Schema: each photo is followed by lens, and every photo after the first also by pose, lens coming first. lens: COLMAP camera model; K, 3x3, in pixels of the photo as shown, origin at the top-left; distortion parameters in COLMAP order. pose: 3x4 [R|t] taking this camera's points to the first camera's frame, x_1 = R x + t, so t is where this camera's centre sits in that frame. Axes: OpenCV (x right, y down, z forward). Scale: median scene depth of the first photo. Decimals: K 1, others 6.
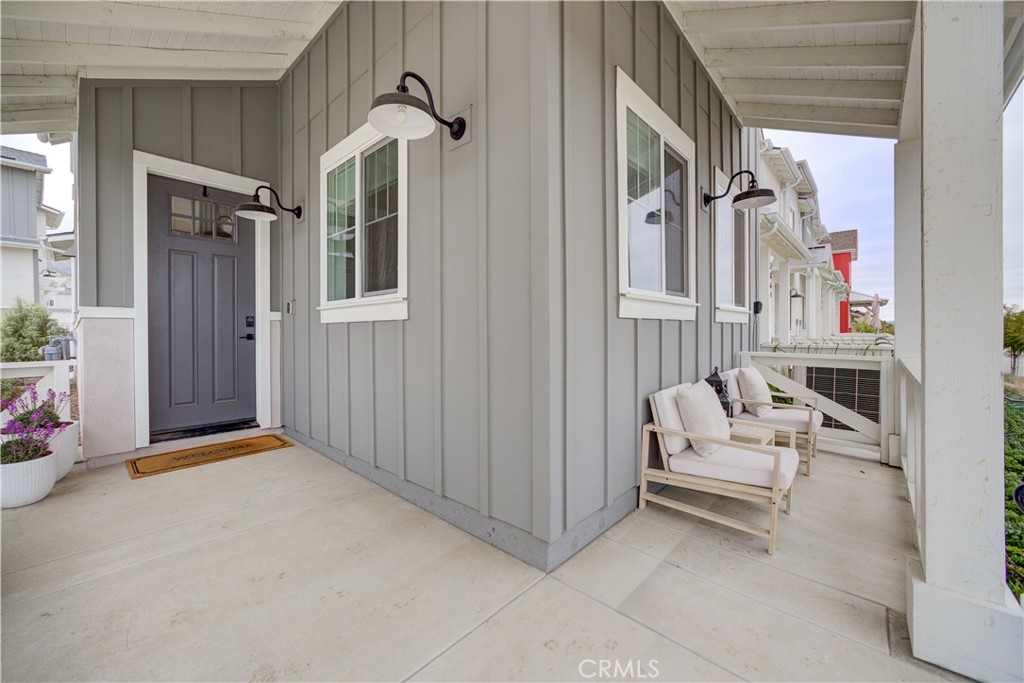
lens RADIAL K [[405.4, 0, 505.6], [0, 405.4, 334.1], [0, 0, 1]] dist [-0.025021, 0.011064]
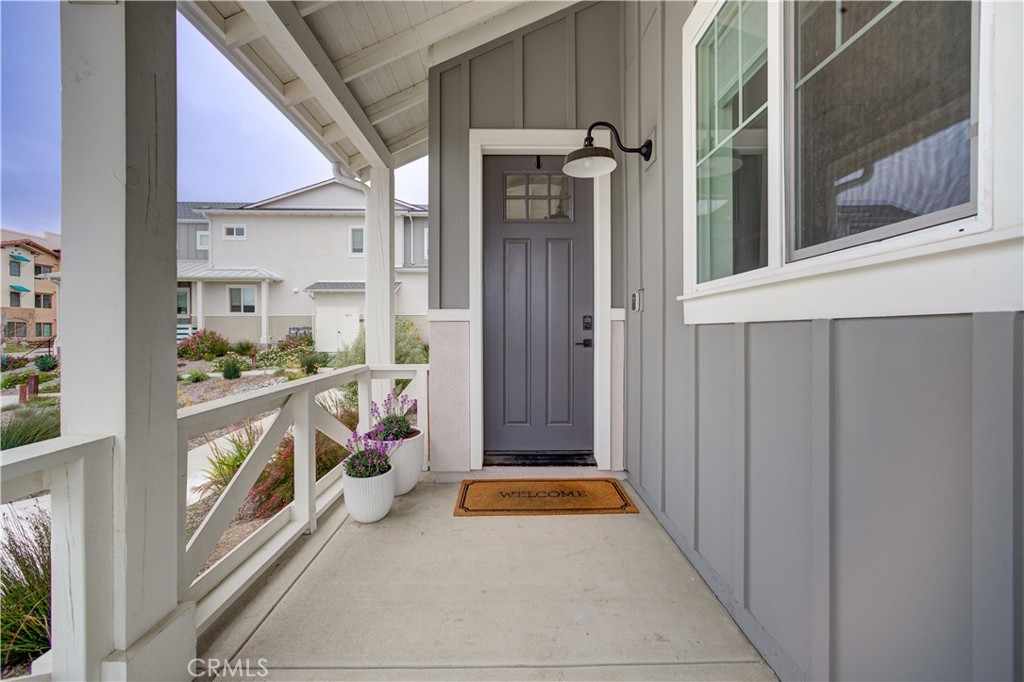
lens RADIAL K [[405.4, 0, 505.6], [0, 405.4, 333.6], [0, 0, 1]] dist [-0.025021, 0.011064]
pose [[0.678619, 0.006668, -0.734460, -0.206262], [-0.004539, 0.999978, 0.004885, -0.015375], [0.734476, 0.000019, 0.678635, 0.420913]]
